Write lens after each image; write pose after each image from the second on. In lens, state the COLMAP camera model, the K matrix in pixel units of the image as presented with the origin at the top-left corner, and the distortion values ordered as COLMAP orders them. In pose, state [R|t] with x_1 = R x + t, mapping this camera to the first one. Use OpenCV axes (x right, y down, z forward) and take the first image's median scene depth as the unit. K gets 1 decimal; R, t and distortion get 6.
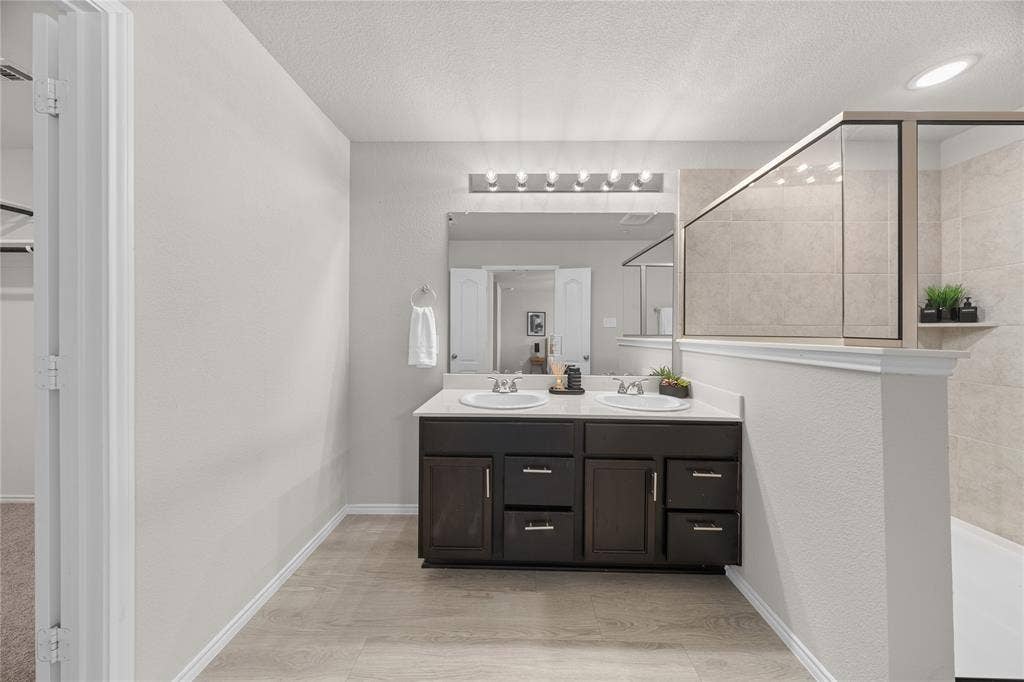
lens RADIAL K [[303.2, 0, 514.3], [0, 303.2, 334.4], [0, 0, 1]] dist [-0.001733, -0.000359]
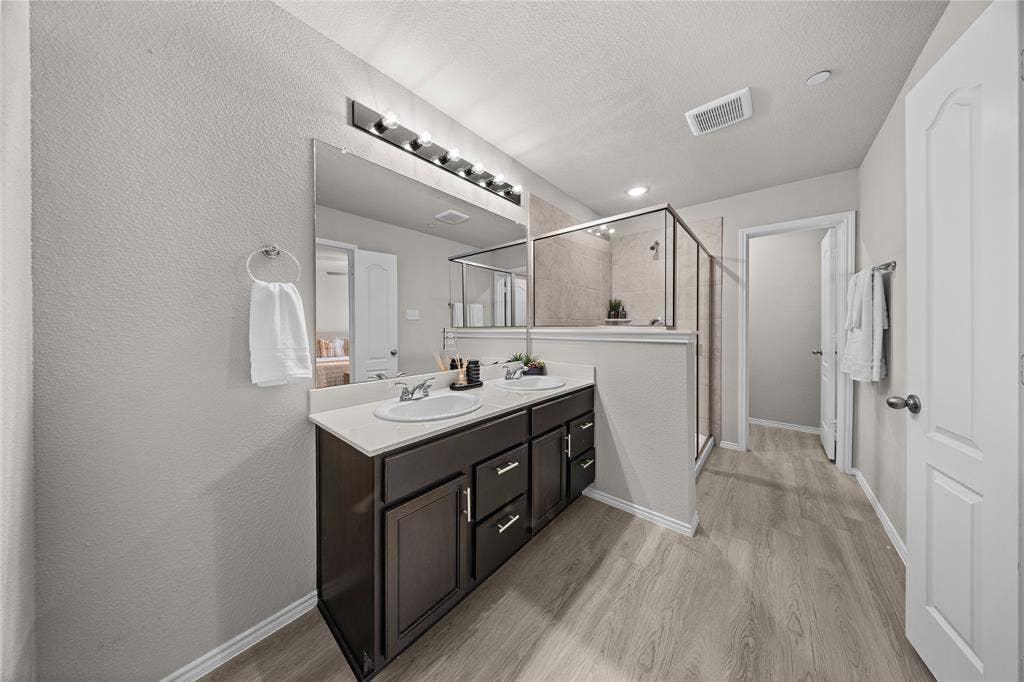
lens RADIAL K [[303.2, 0, 514.1], [0, 303.2, 330.3], [0, 0, 1]] dist [-0.001733, -0.000359]
pose [[0.636443, -0.017689, 0.771121, -0.473915], [0.011677, 0.999843, 0.013299, 0.000845], [-0.771235, 0.000541, 0.636550, 0.274772]]
